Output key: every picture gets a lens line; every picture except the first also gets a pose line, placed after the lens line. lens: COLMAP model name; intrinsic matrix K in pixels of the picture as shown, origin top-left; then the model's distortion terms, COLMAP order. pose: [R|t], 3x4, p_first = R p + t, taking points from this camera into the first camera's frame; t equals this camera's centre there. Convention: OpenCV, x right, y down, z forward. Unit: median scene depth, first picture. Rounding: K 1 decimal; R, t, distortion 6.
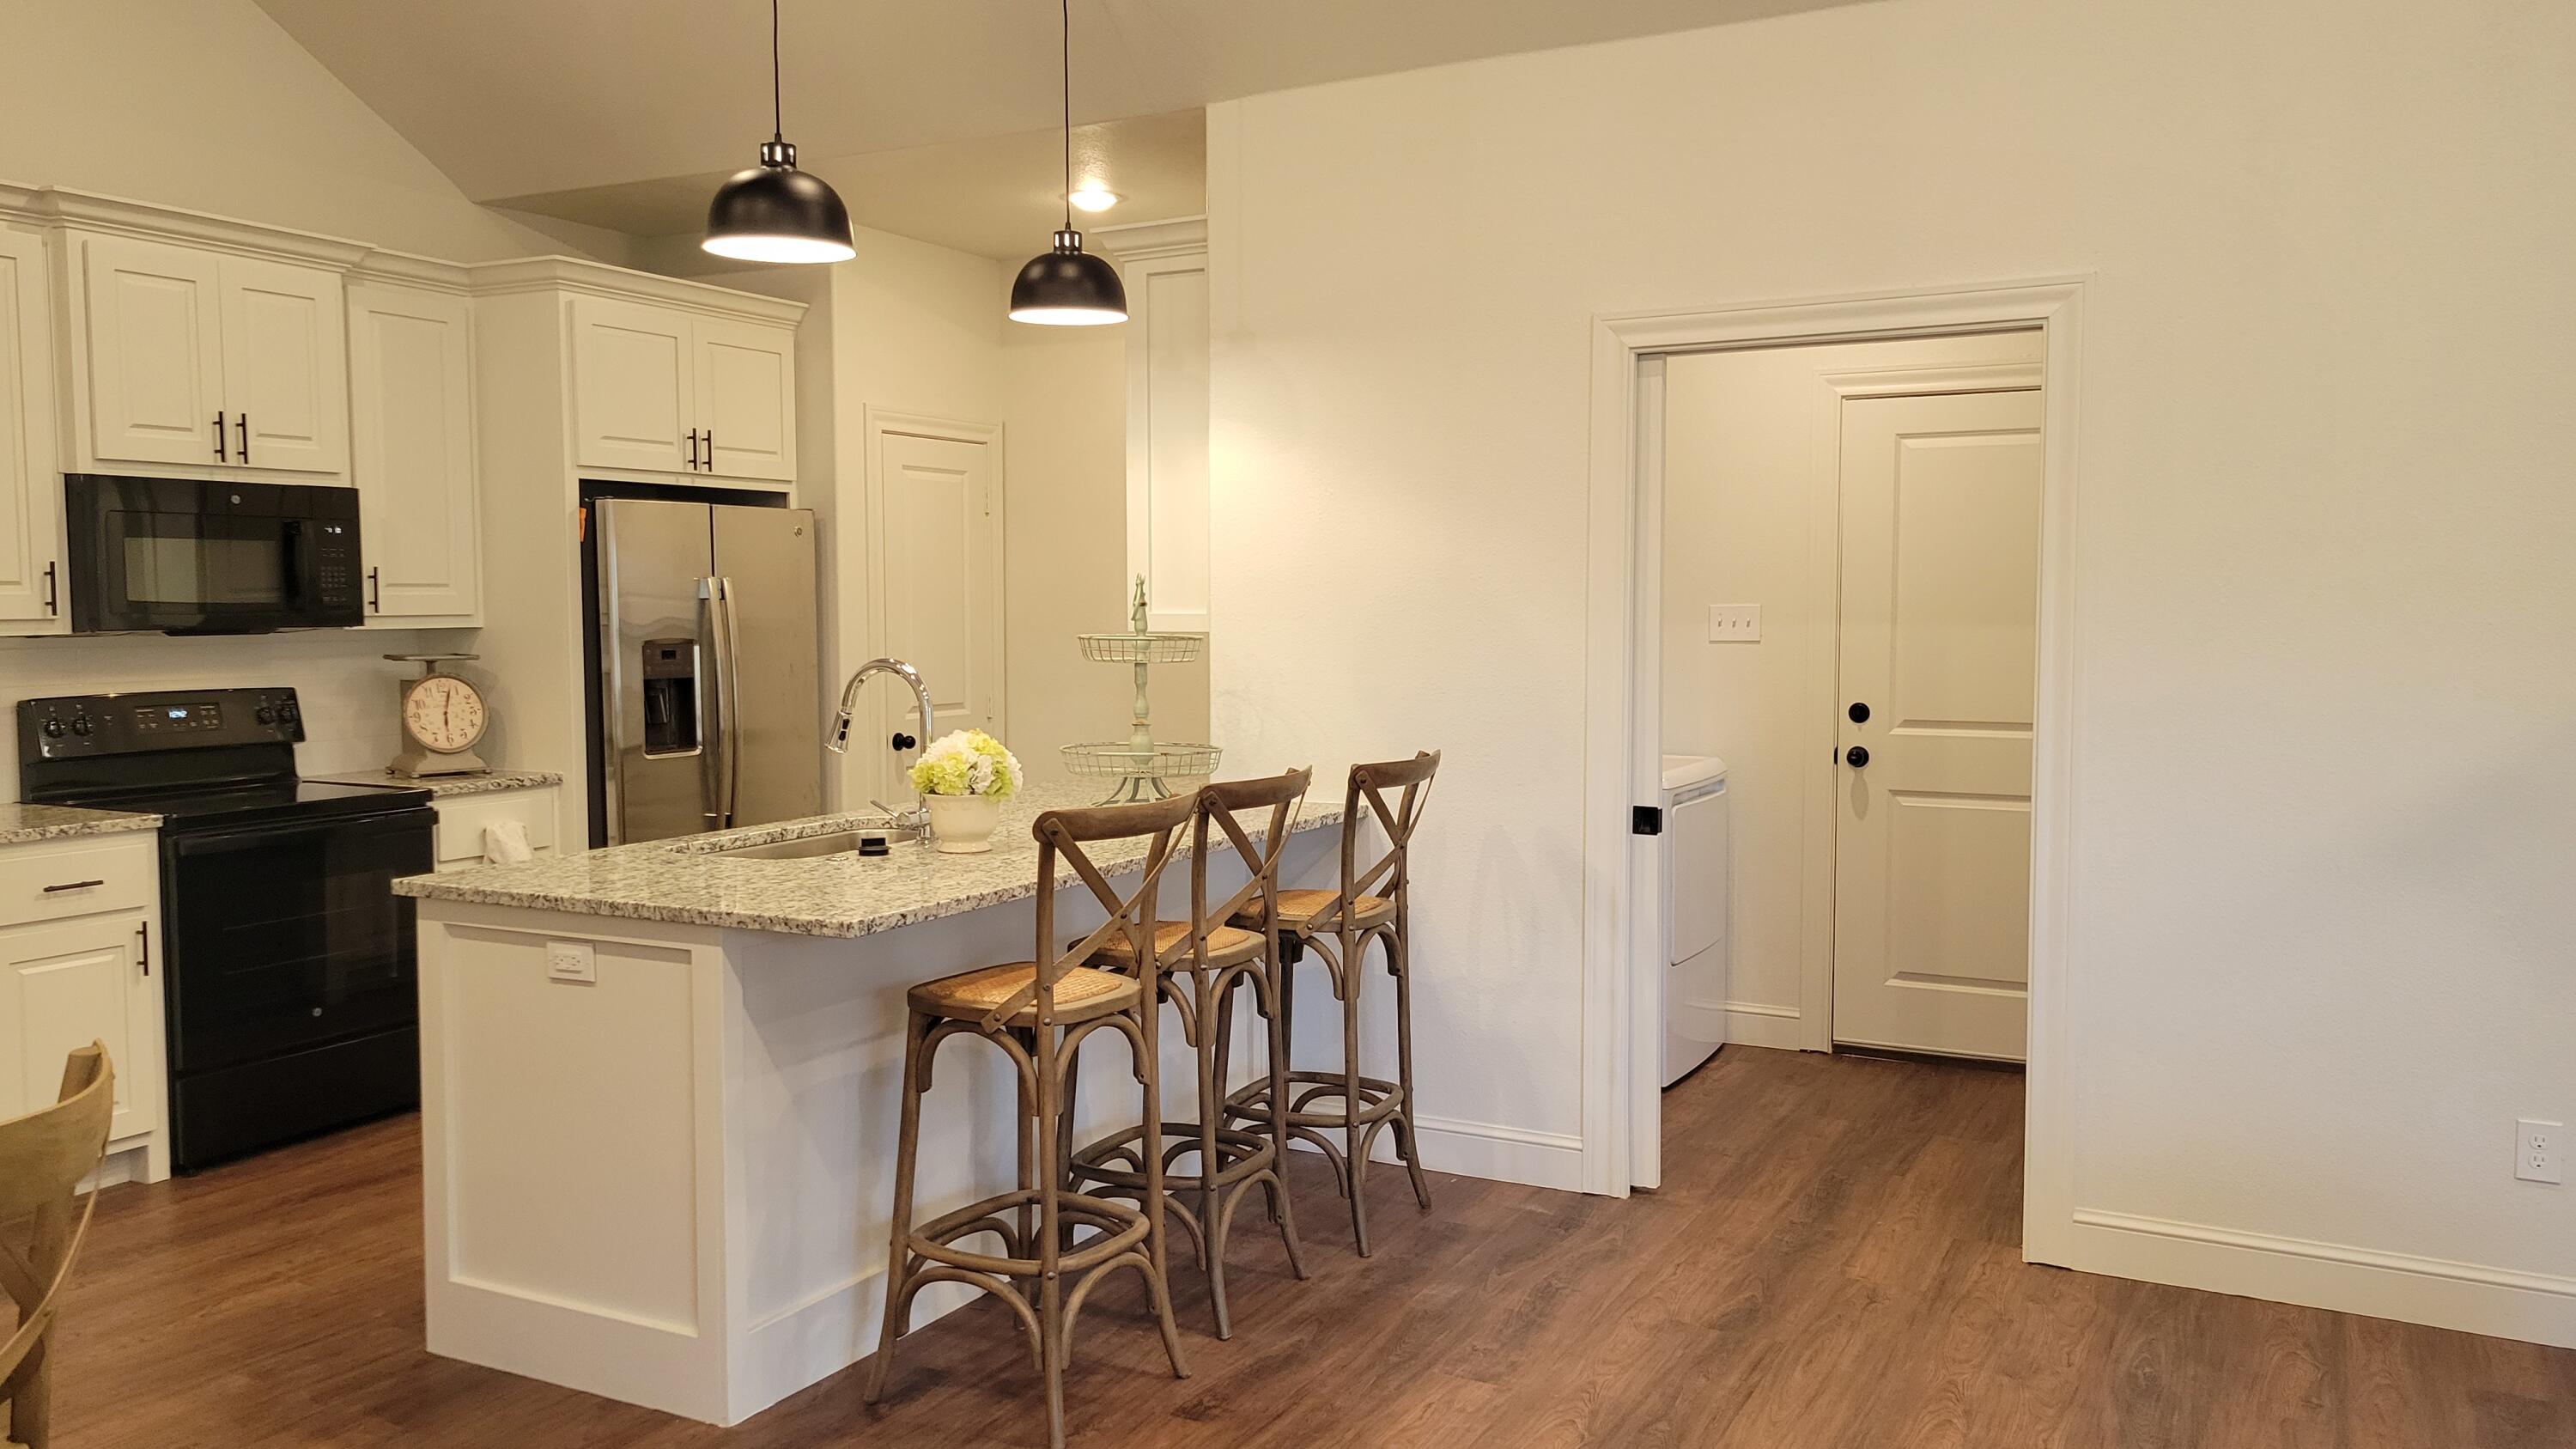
lens RADIAL K [[1961.9, 0, 1283.2], [0, 1961.9, 731.3], [0, 0, 1]] dist [0.050717, -0.020092]
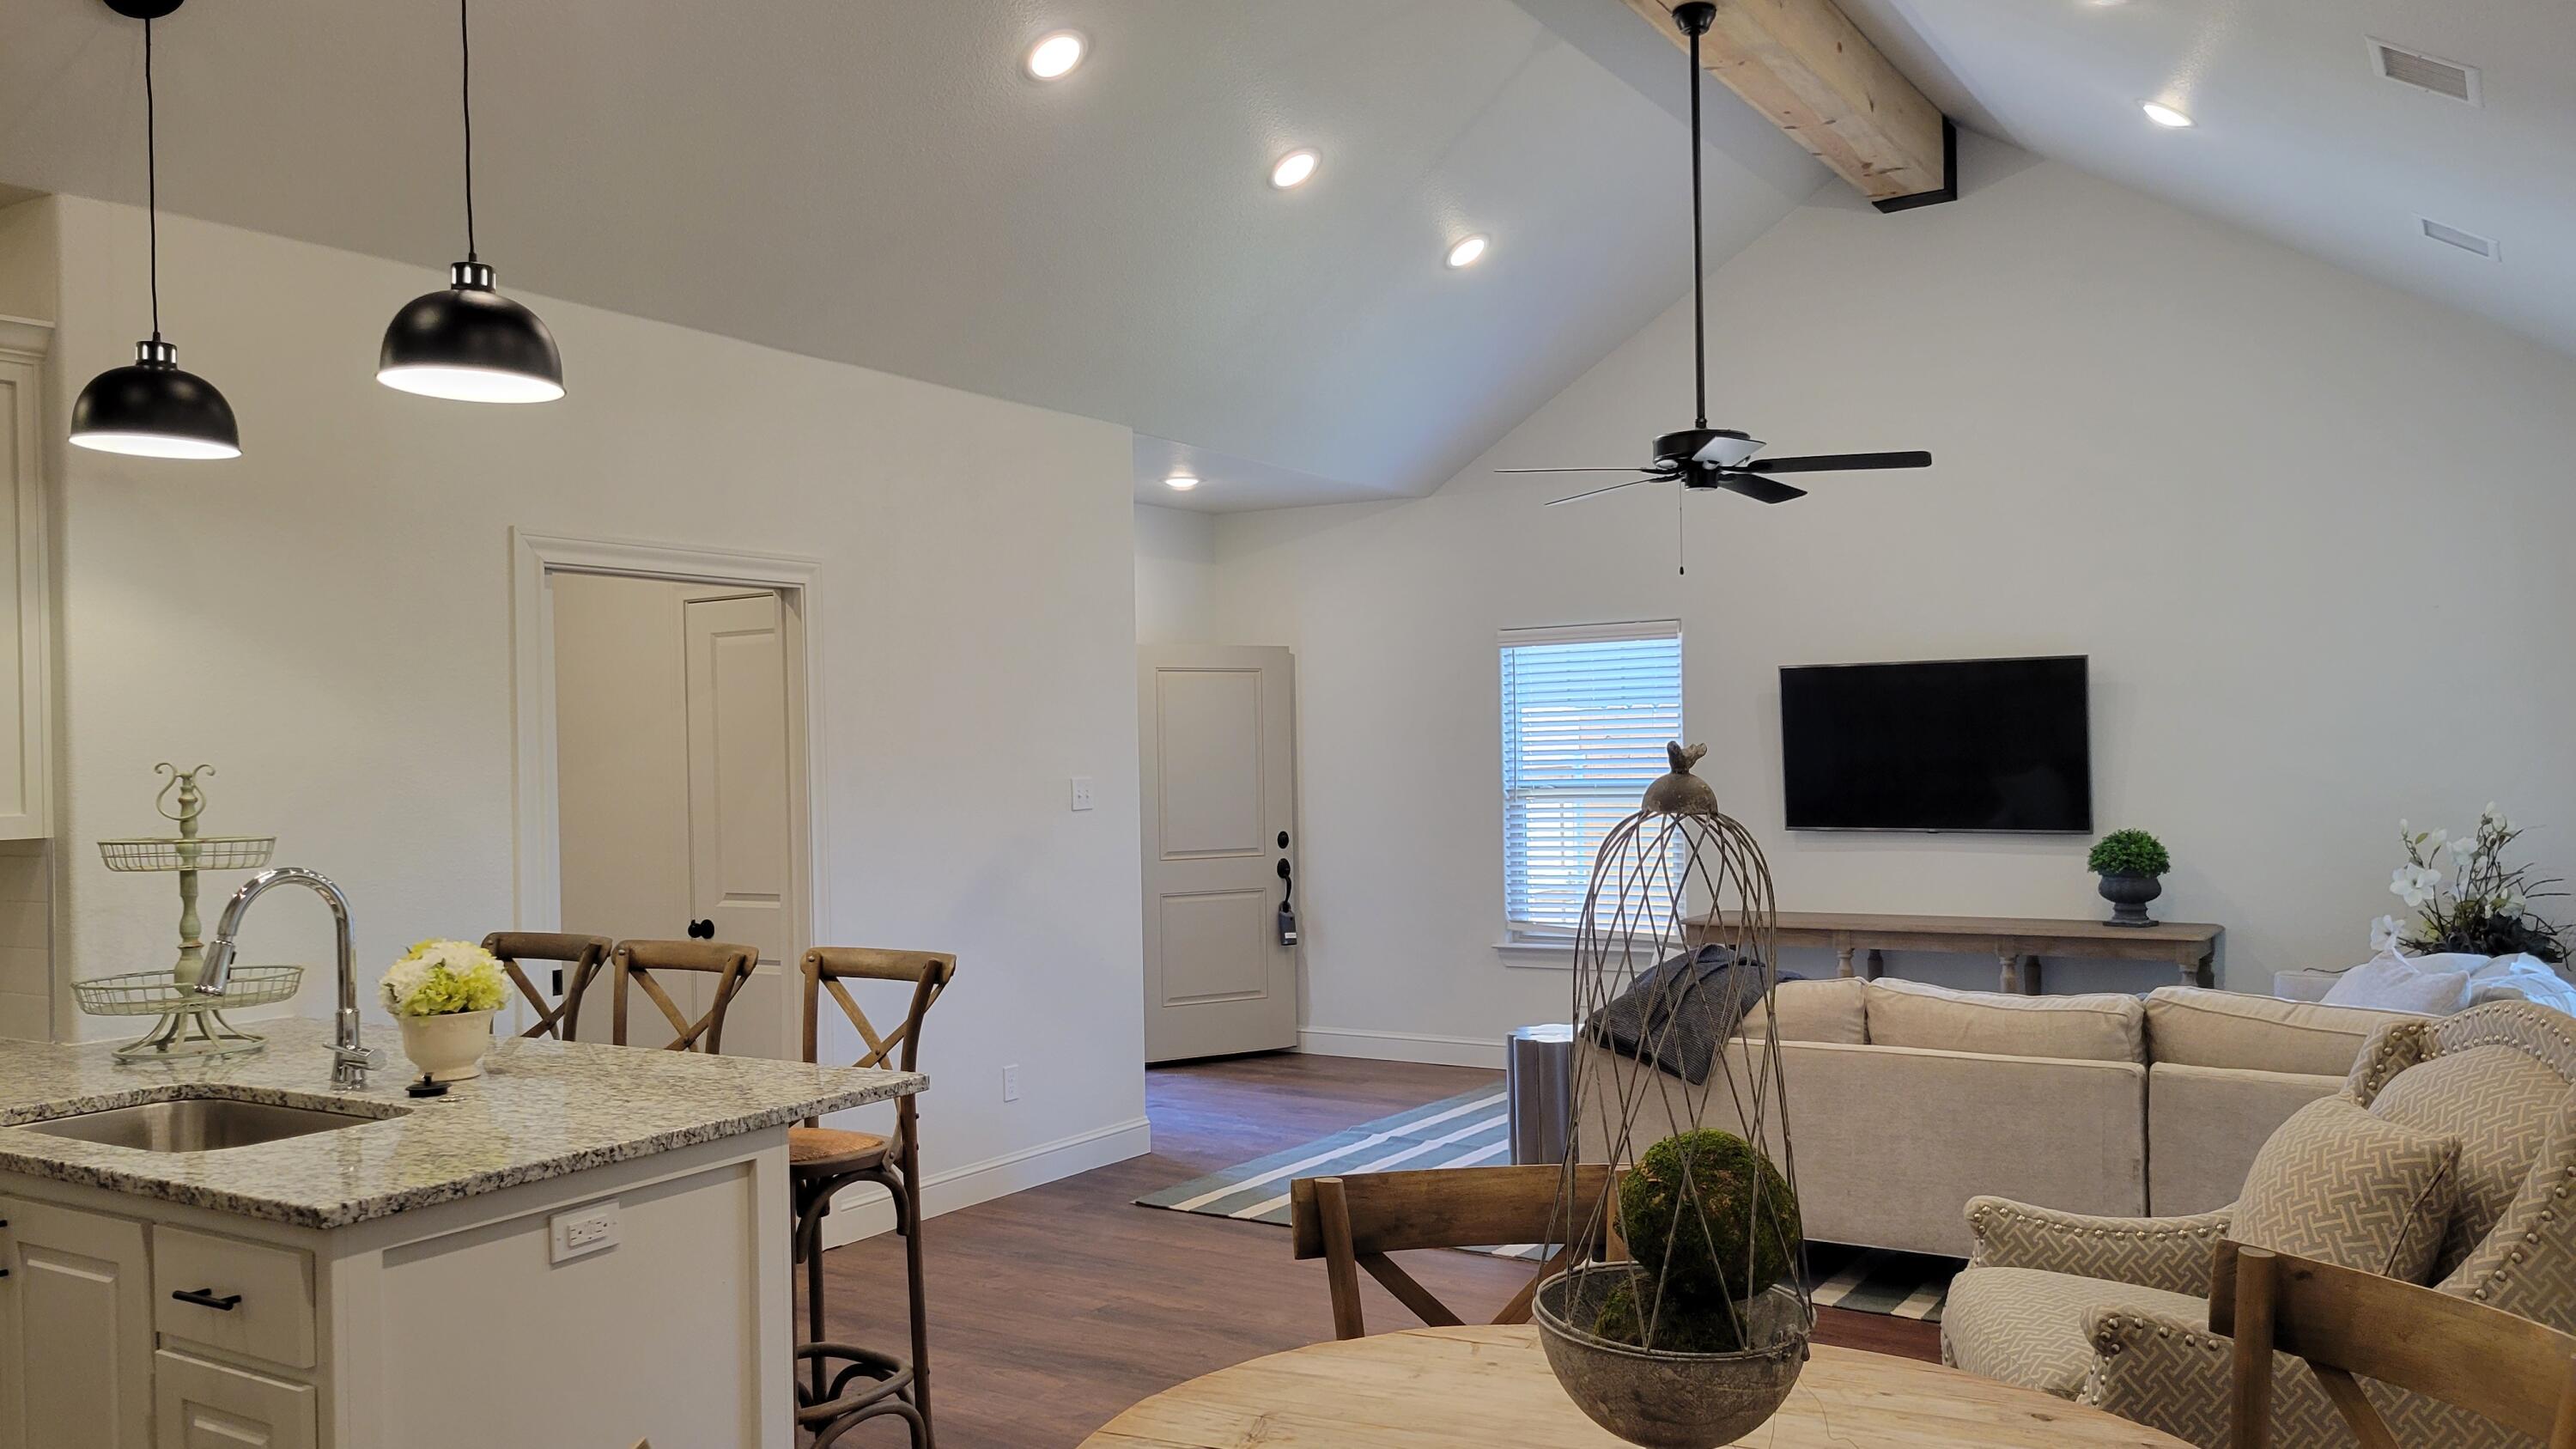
lens RADIAL K [[1961.9, 0, 1284.1], [0, 1961.9, 726.5], [0, 0, 1]] dist [0.050717, -0.020092]
pose [[0.068432, 0.016346, 0.997522, -1.115940], [0.086677, 0.995988, -0.022267, -0.046129], [-0.993883, 0.087986, 0.066741, 0.614502]]
